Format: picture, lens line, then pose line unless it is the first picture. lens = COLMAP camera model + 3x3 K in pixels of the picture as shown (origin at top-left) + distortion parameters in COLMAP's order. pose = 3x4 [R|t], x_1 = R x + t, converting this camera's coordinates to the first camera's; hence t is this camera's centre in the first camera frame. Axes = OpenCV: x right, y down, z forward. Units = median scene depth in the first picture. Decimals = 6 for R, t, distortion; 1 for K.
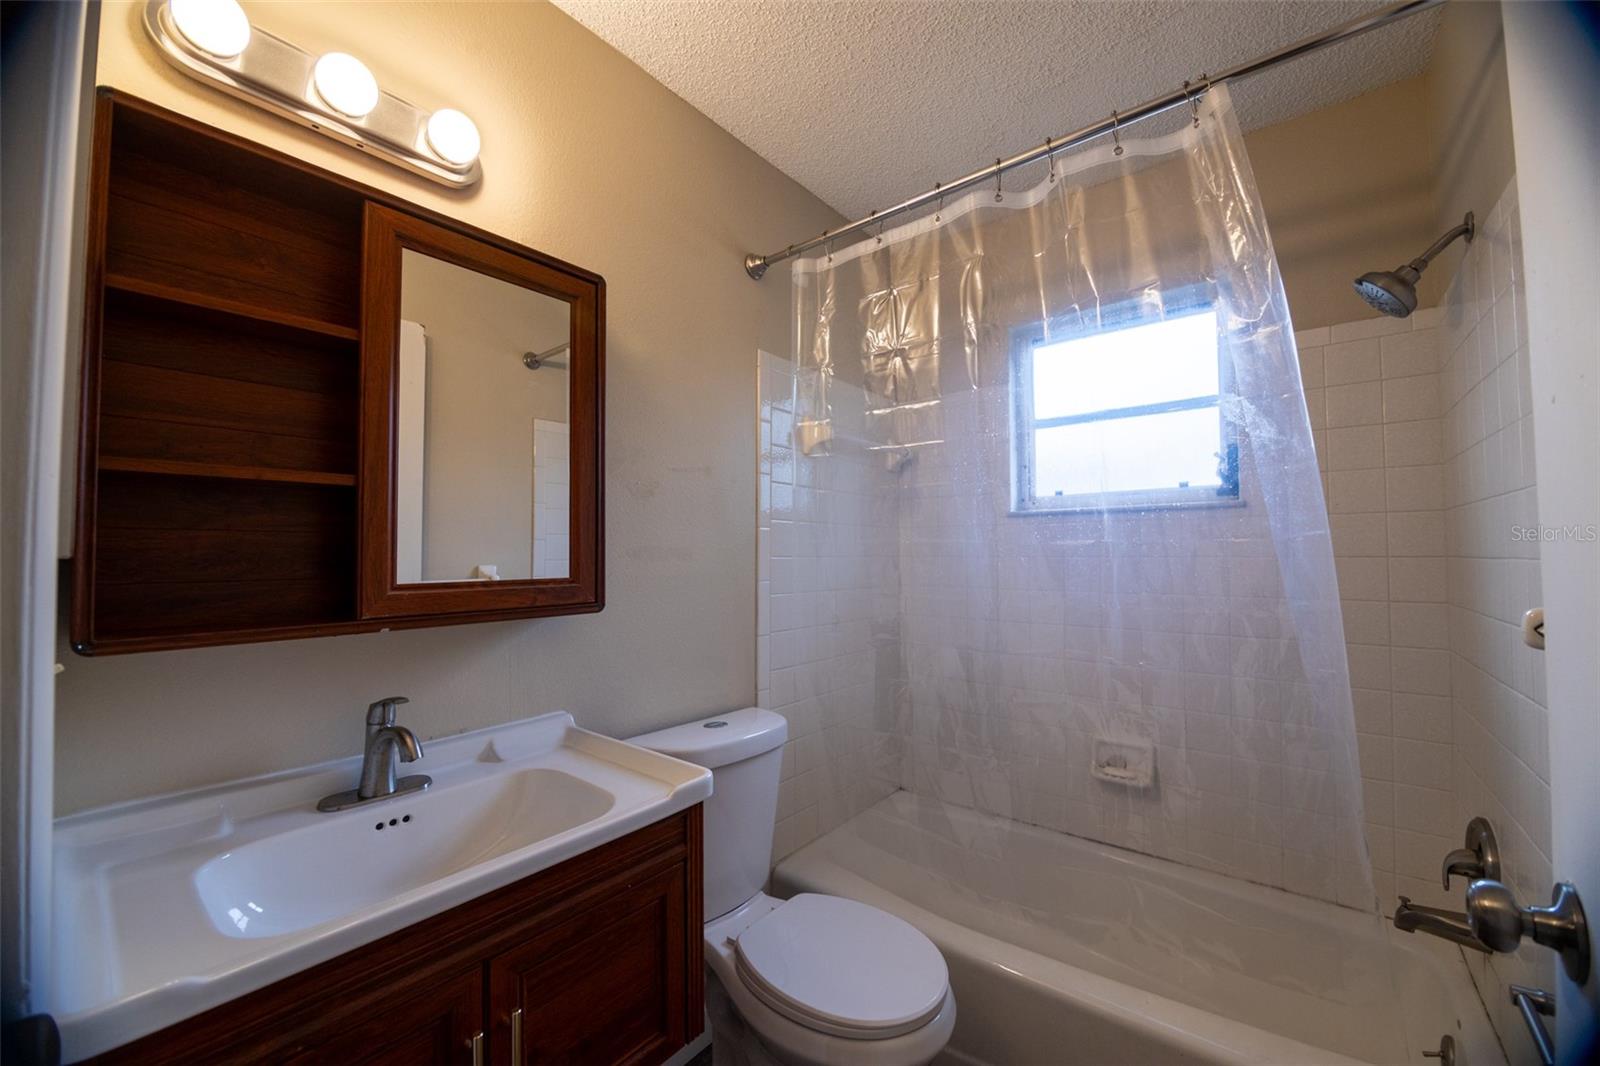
lens RADIAL K [[614.6, 0, 802.7], [0, 614.6, 535.0], [0, 0, 1]] dist [-0.014558, -0.000339]
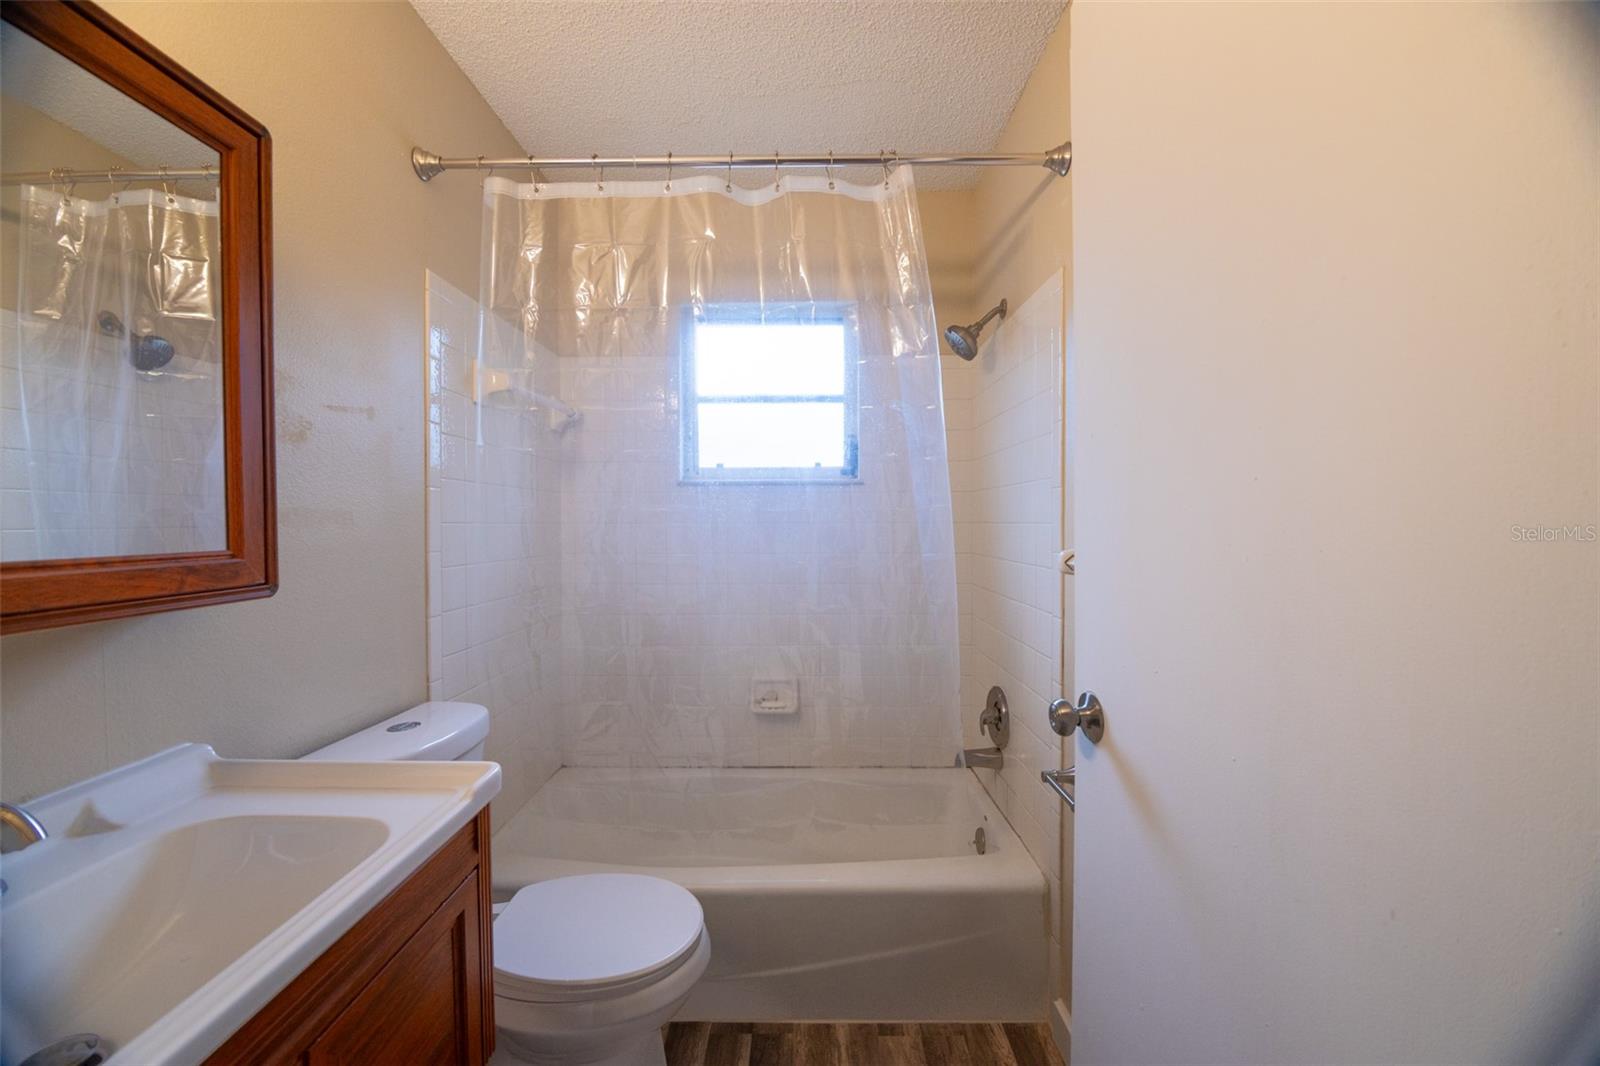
lens RADIAL K [[636.4, 0, 800.0], [0, 636.4, 533.0], [0, 0, 1]] dist [-0.009249, -0.007615]
pose [[0.782425, -0.008808, 0.622683, -0.256092], [-0.021315, 0.998935, 0.040914, 0.004940], [-0.622380, -0.045284, 0.781404, 0.020810]]
